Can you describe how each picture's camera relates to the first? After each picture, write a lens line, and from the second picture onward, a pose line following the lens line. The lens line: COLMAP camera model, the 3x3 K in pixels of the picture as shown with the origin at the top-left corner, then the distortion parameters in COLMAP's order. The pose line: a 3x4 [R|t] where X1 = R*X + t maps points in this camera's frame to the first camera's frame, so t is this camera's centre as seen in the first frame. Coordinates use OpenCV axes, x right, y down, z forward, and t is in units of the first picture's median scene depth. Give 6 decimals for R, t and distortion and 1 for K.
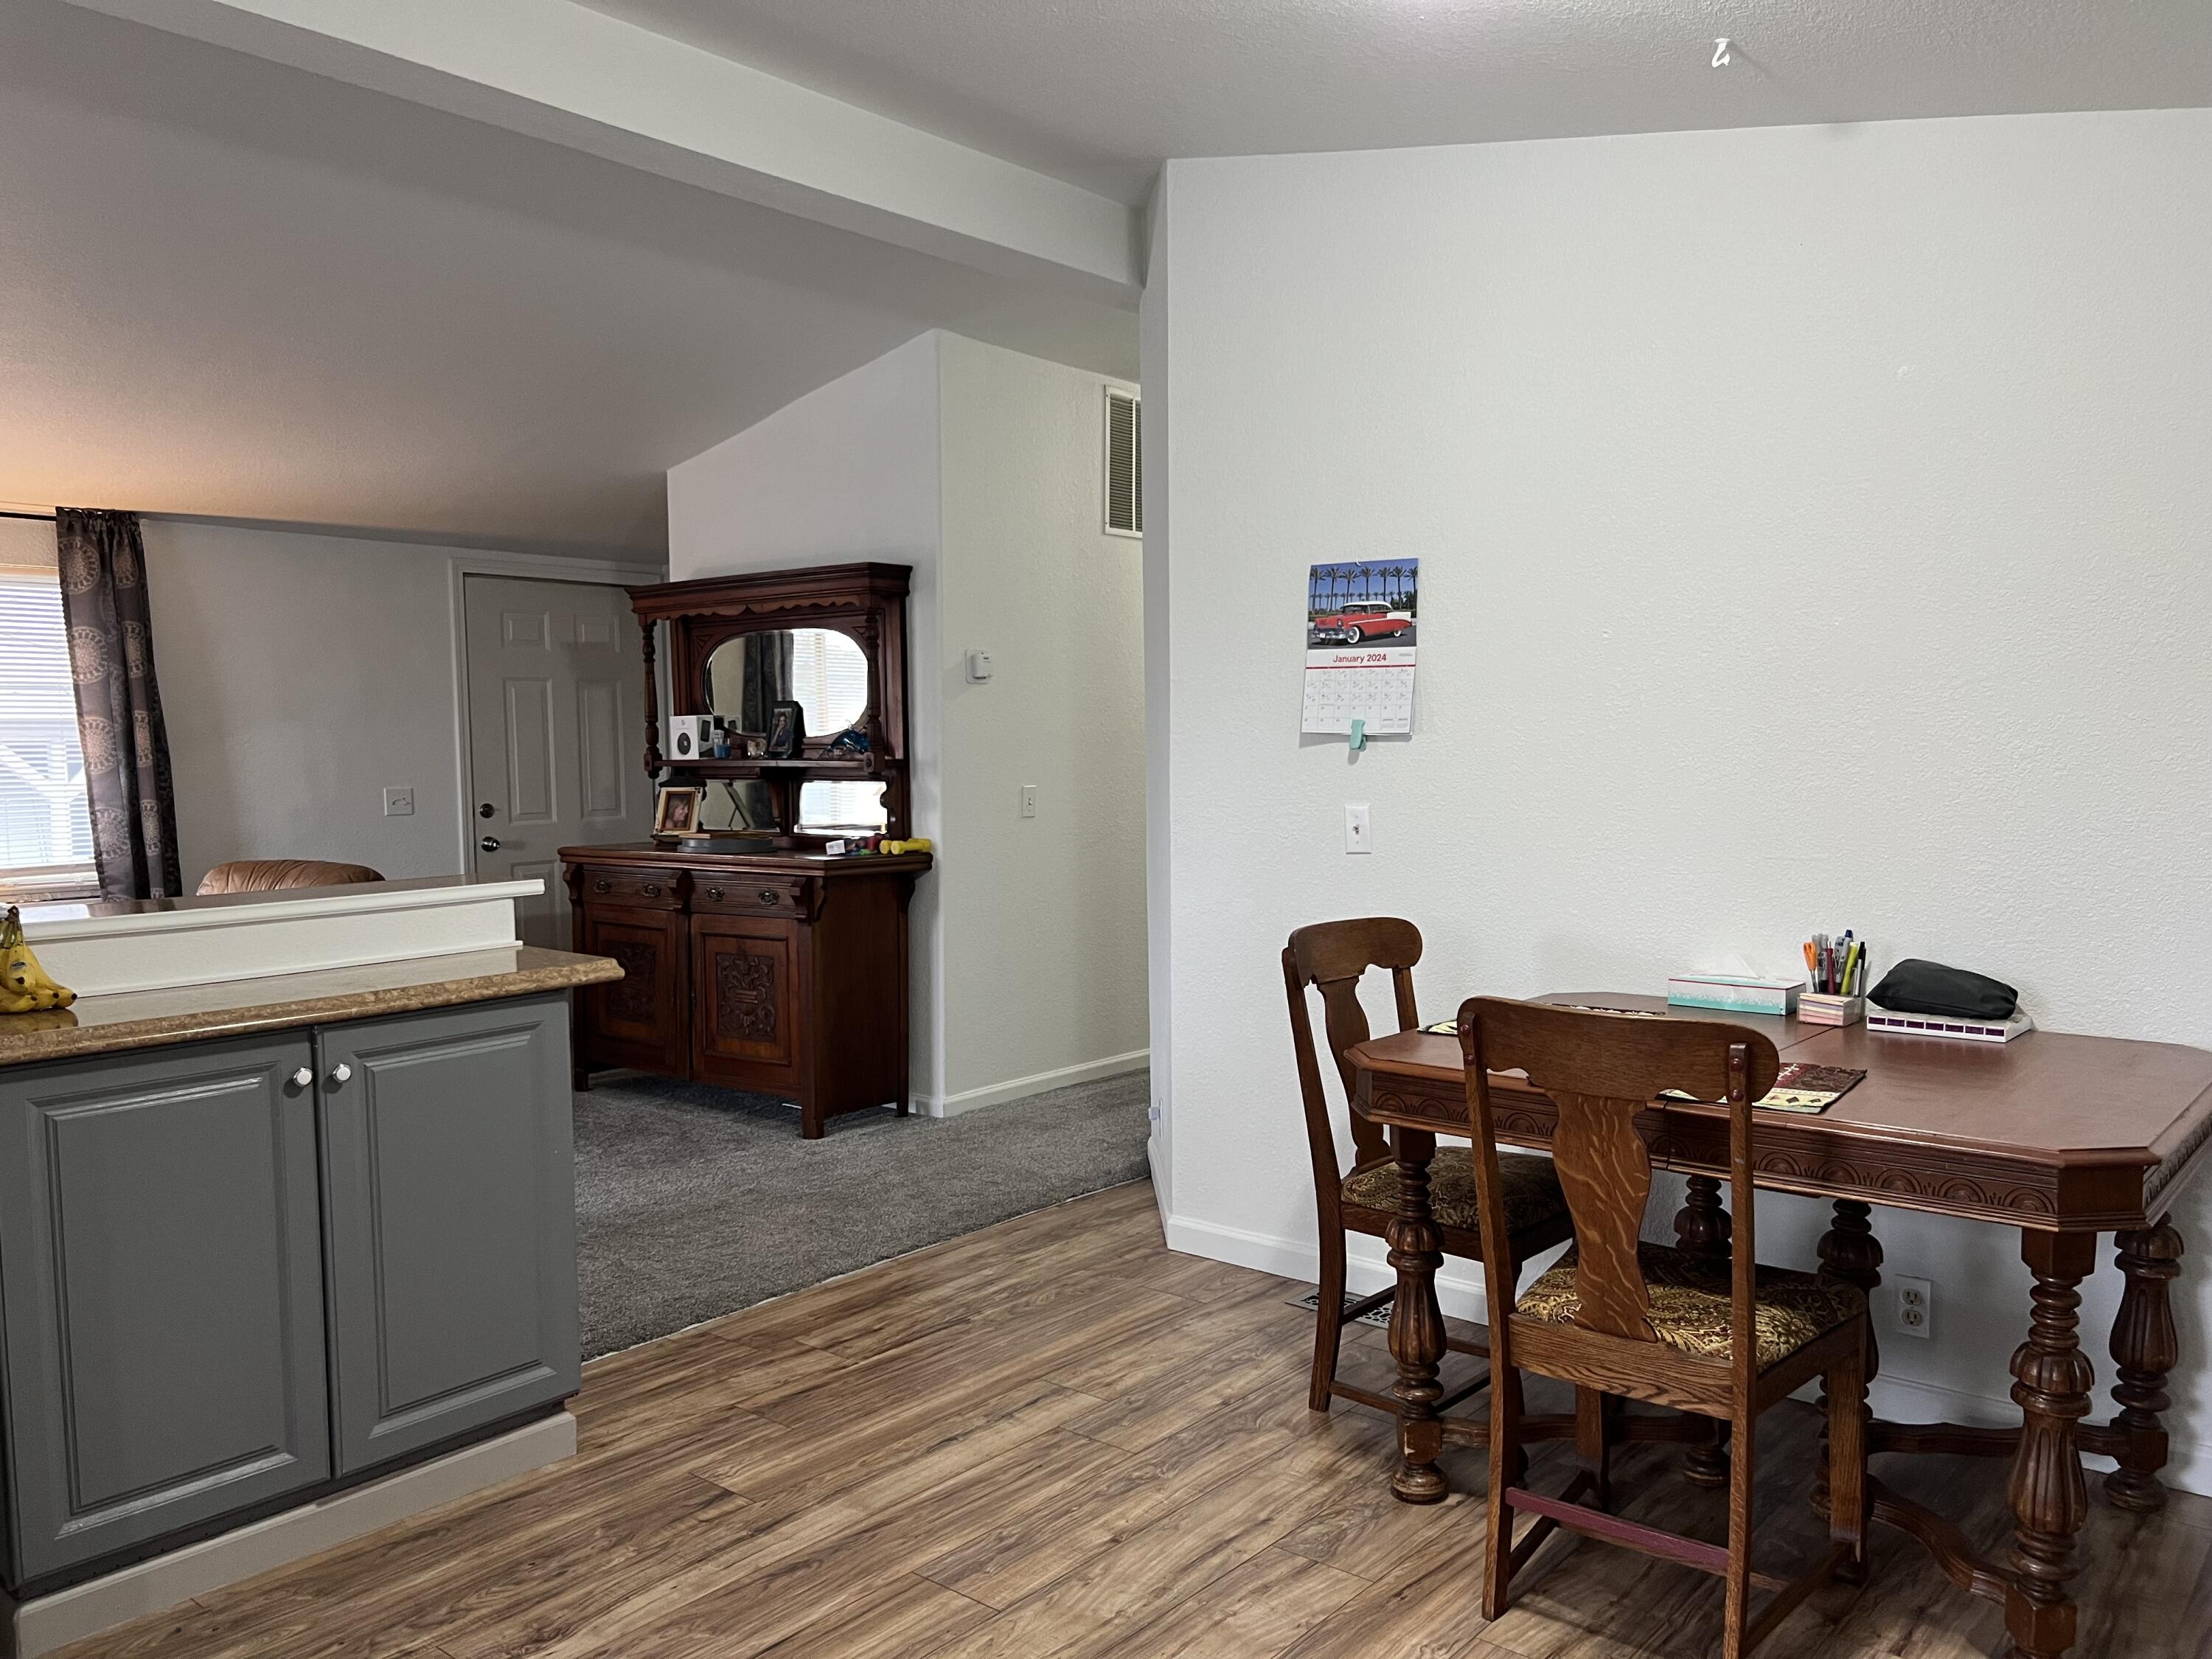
lens RADIAL K [[1667.3, 0, 1110.7], [0, 1667.3, 849.3], [0, 0, 1]] dist [0.053012, -0.059086]
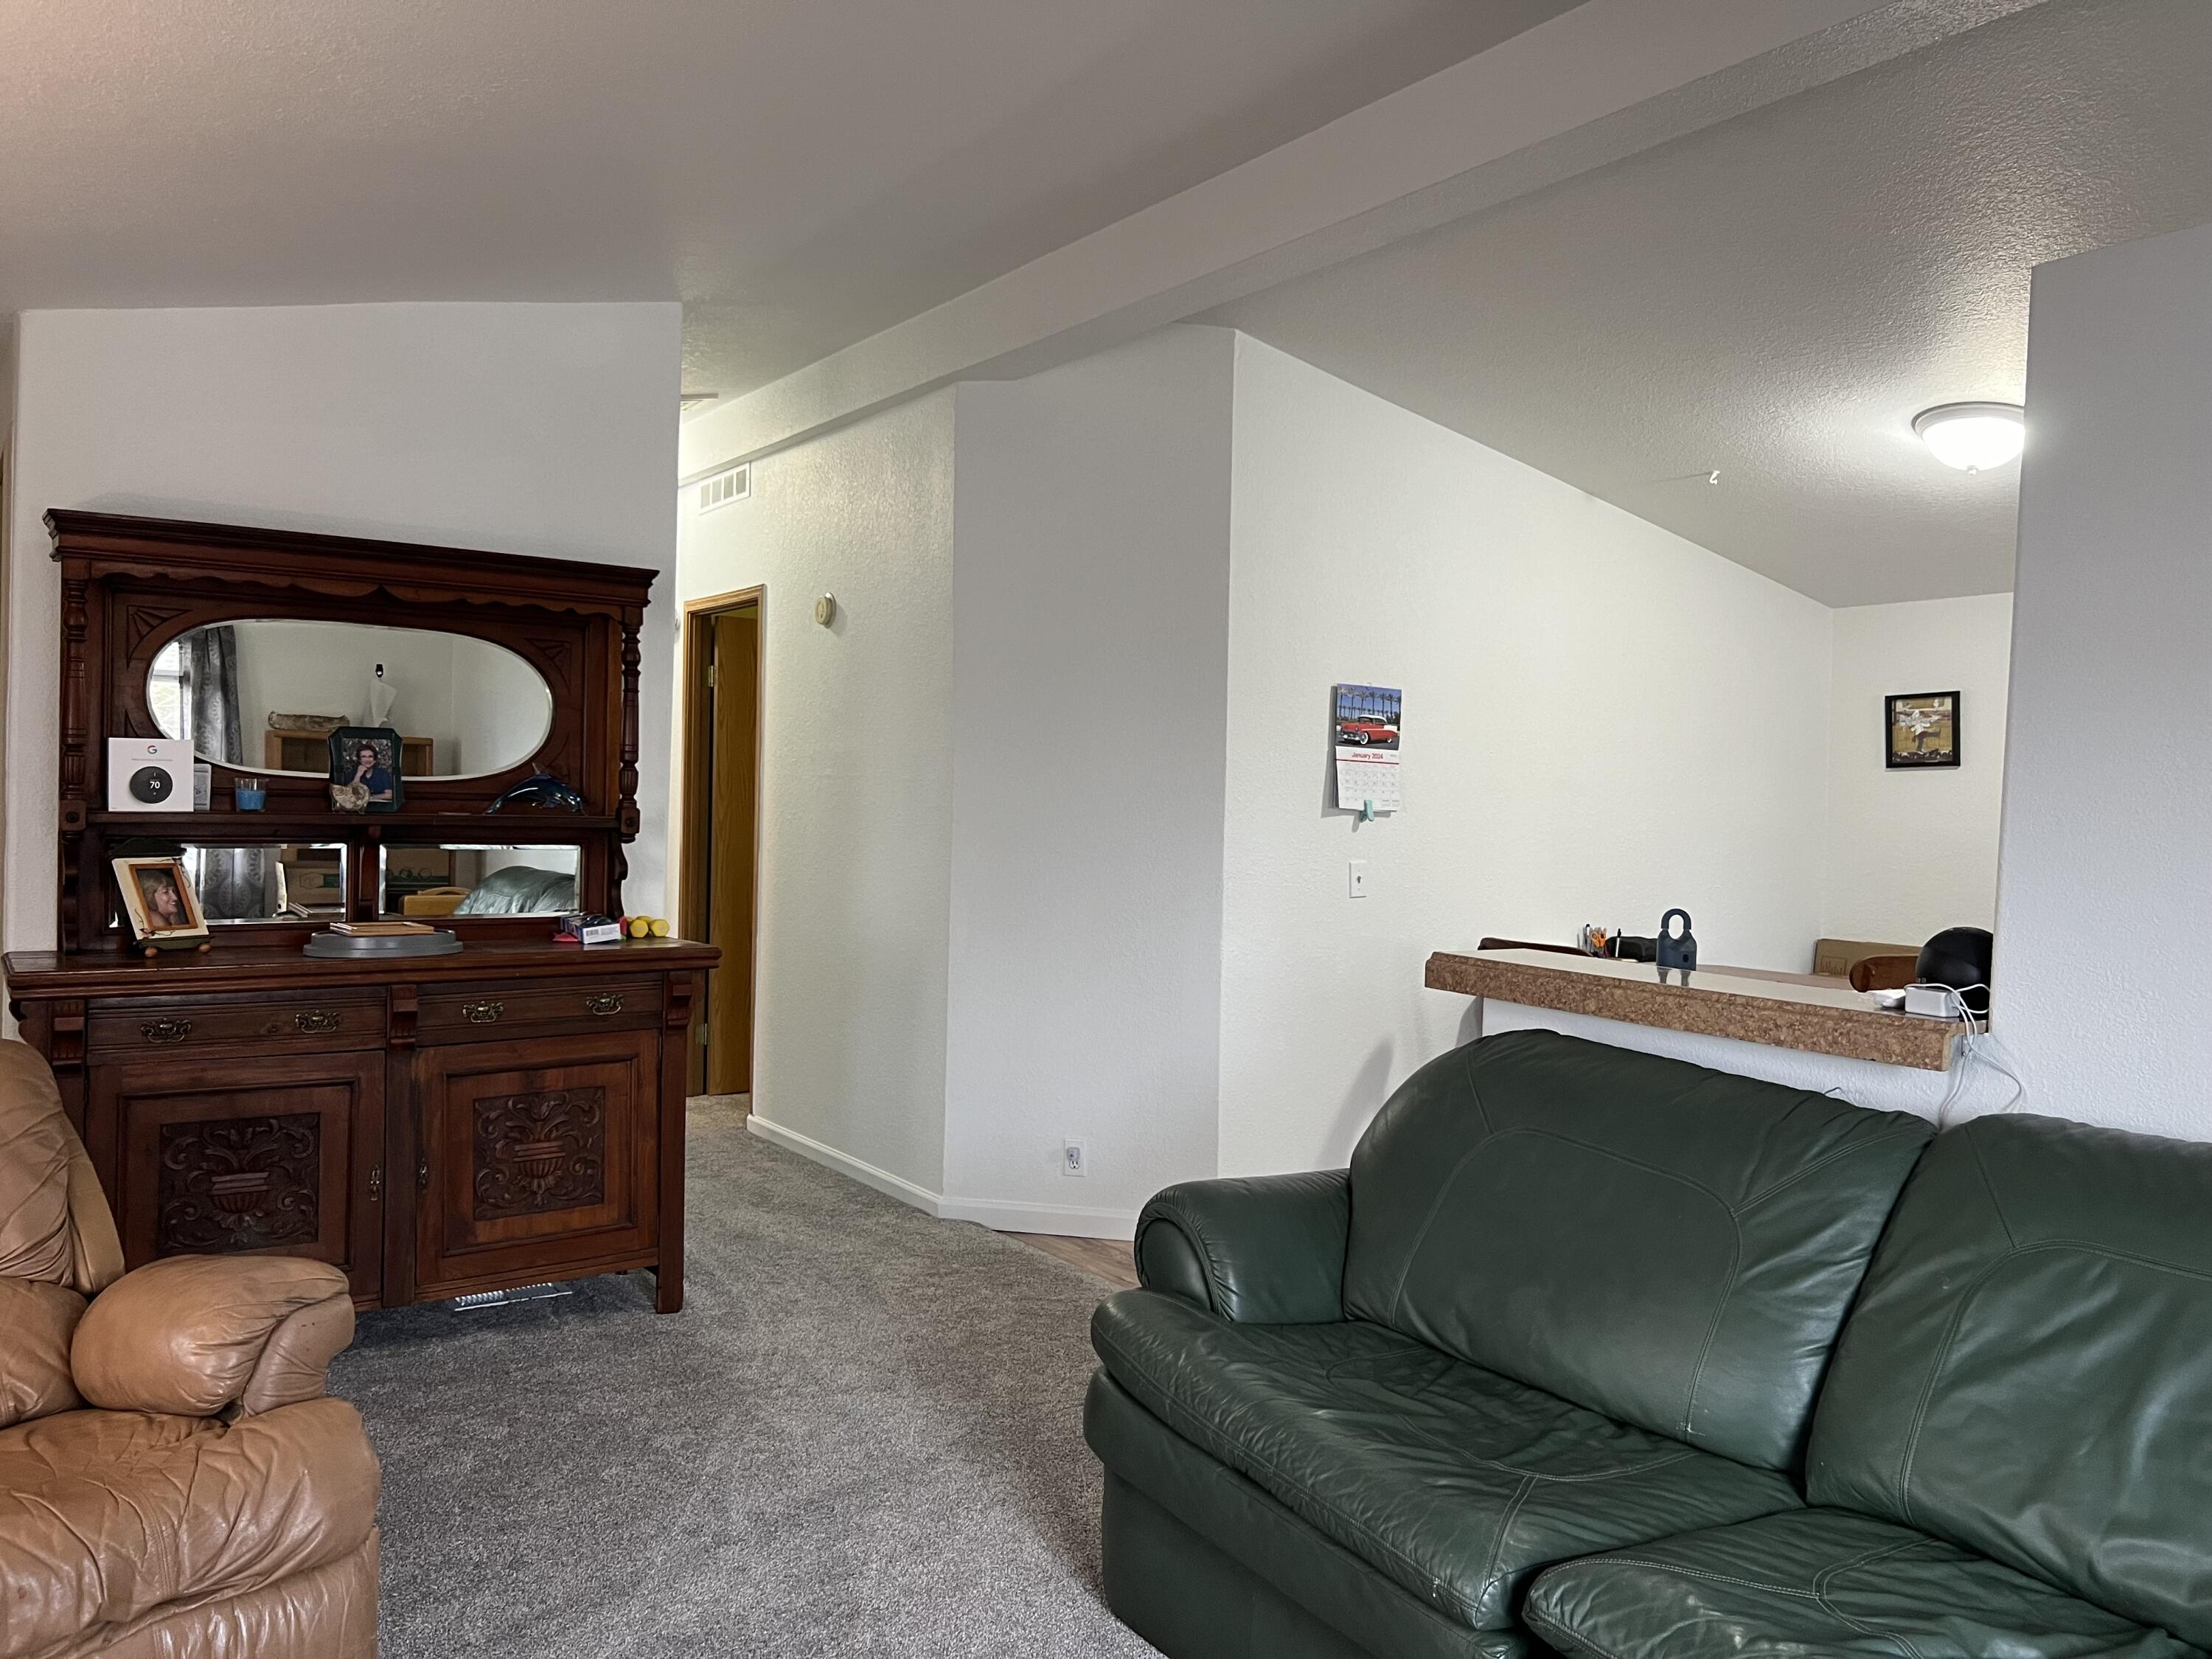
lens RADIAL K [[1667.3, 0, 1107.7], [0, 1667.3, 841.1], [0, 0, 1]] dist [0.053012, -0.059086]
pose [[0.264813, -0.007963, 0.964267, -0.788447], [0.035972, 0.999351, -0.001626, -0.031365], [-0.963629, 0.035117, 0.264928, 0.537407]]
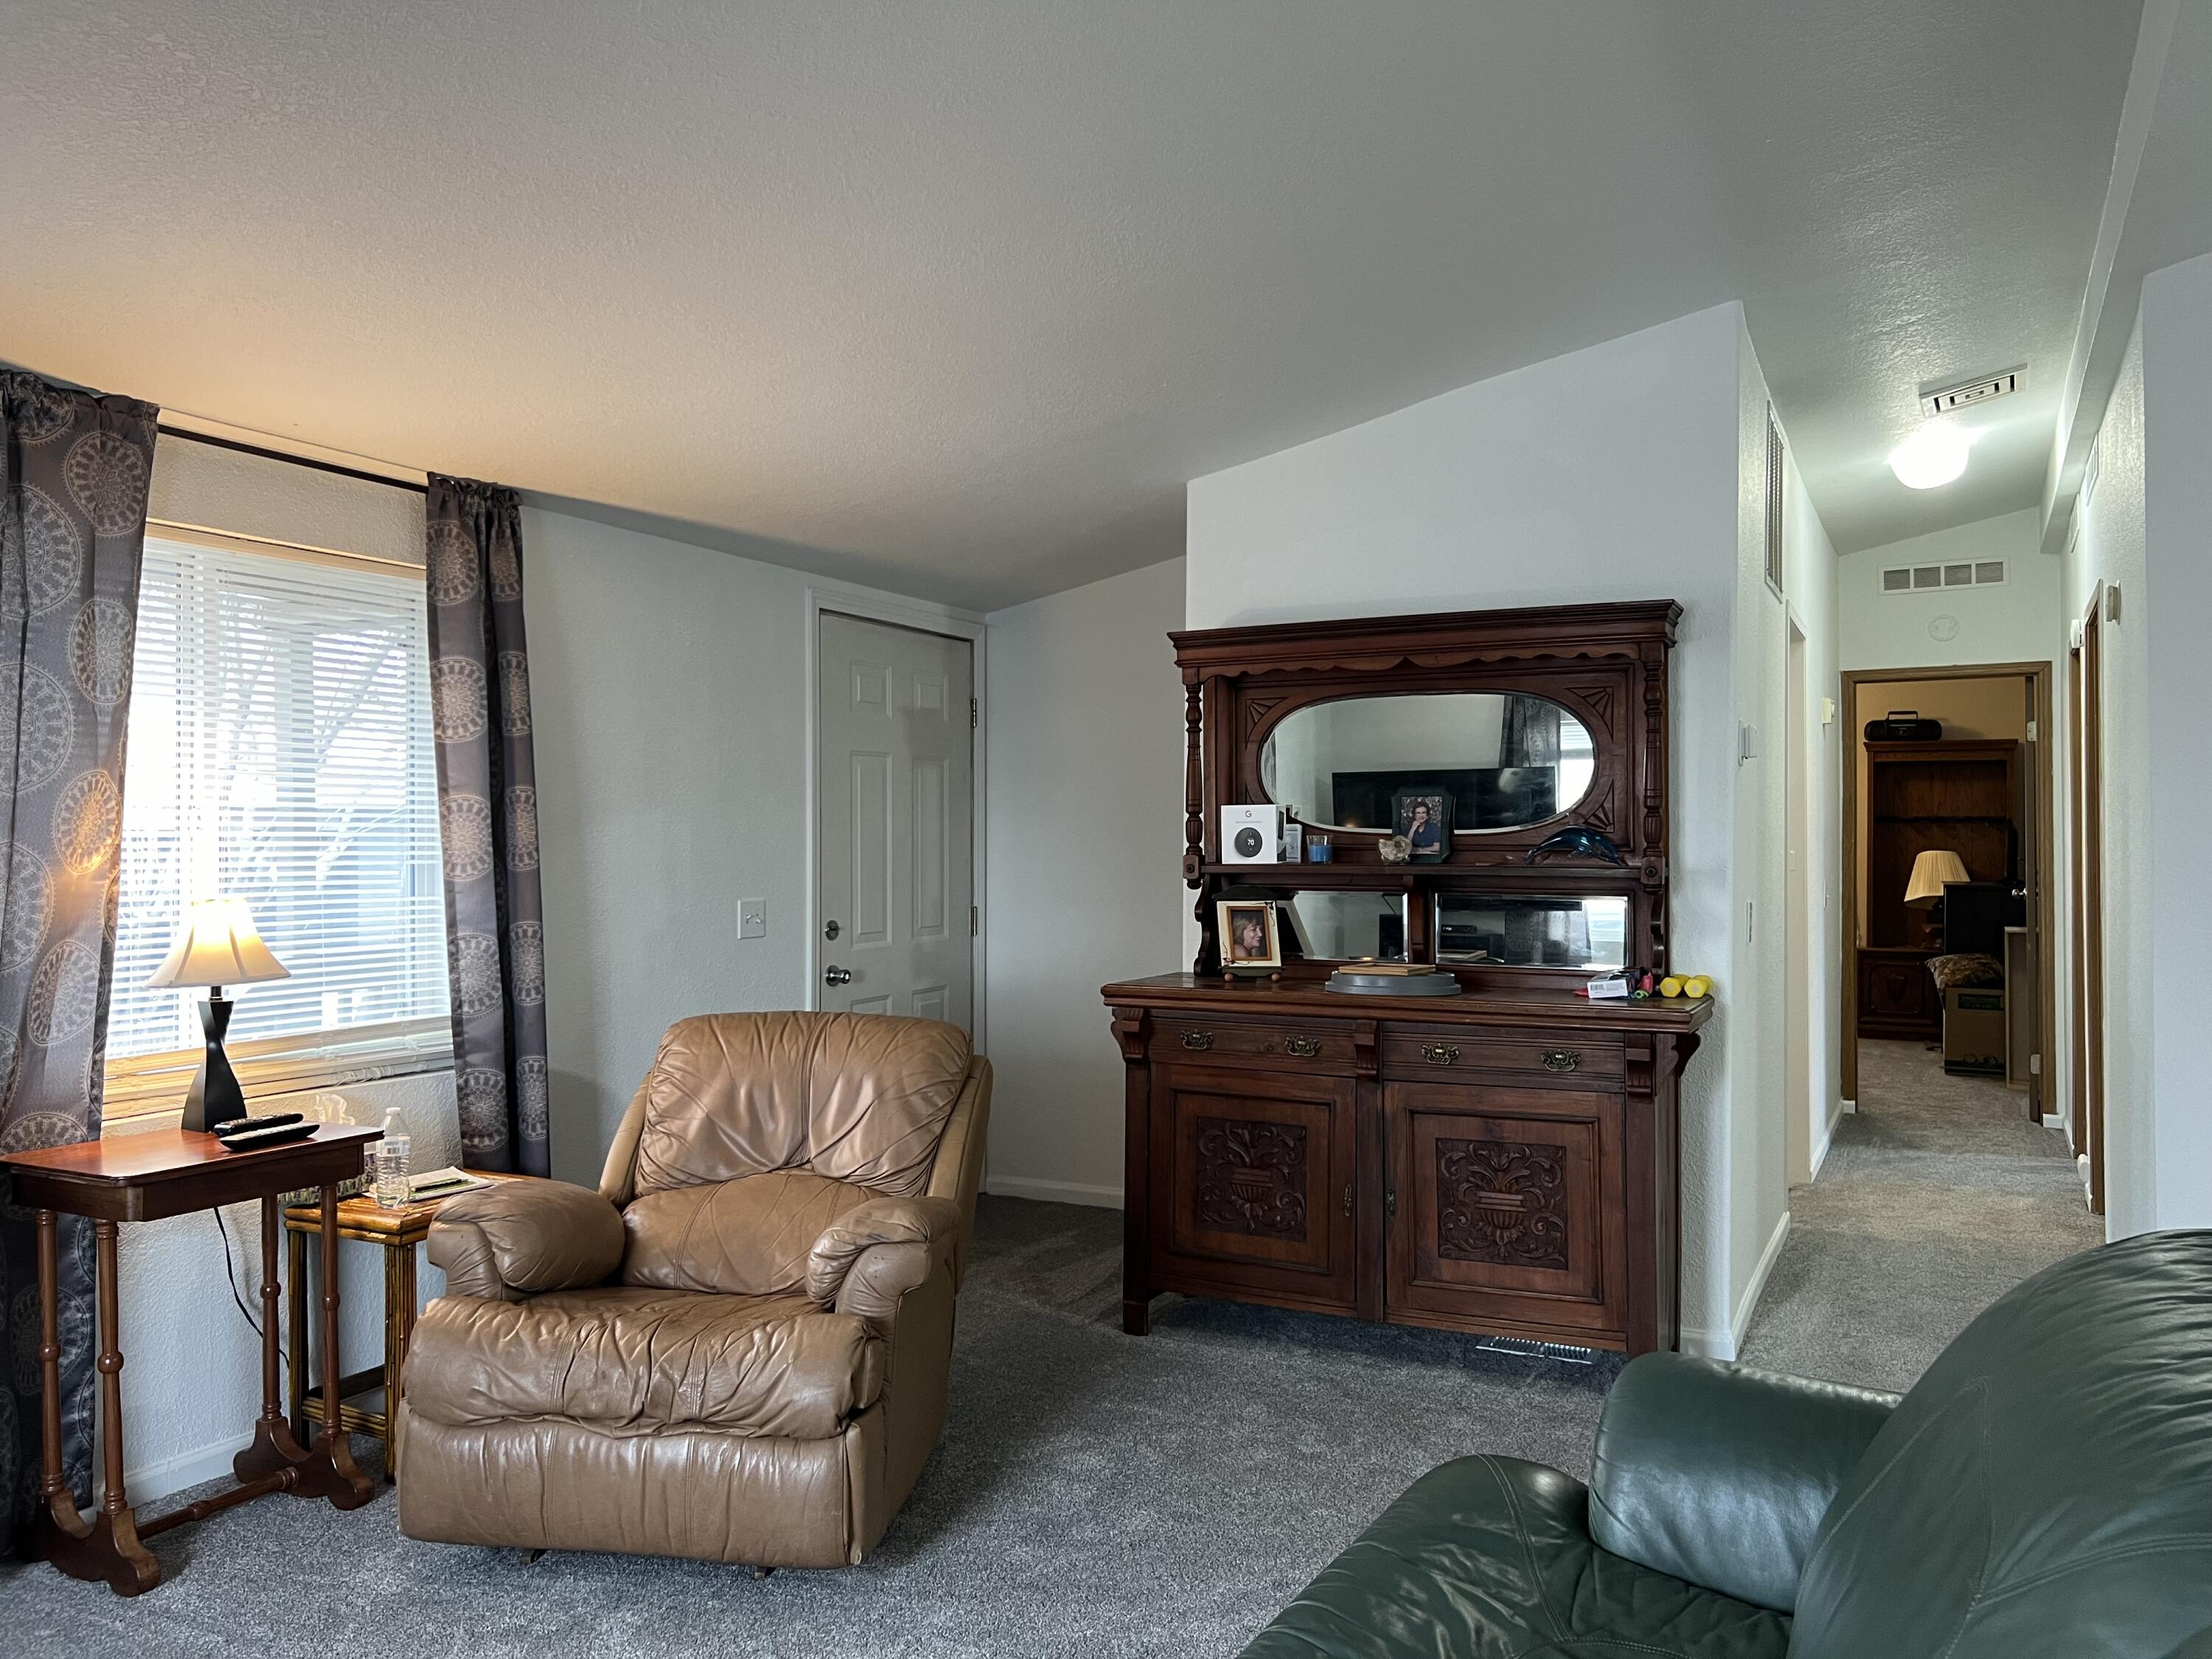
lens RADIAL K [[1667.3, 0, 1112.6], [0, 1667.3, 817.7], [0, 0, 1]] dist [0.053012, -0.059086]
pose [[0.973787, 0.014276, 0.227012, -0.507129], [0.003574, 0.996945, -0.078024, -0.017636], [-0.227432, 0.076790, 0.970762, 0.314532]]
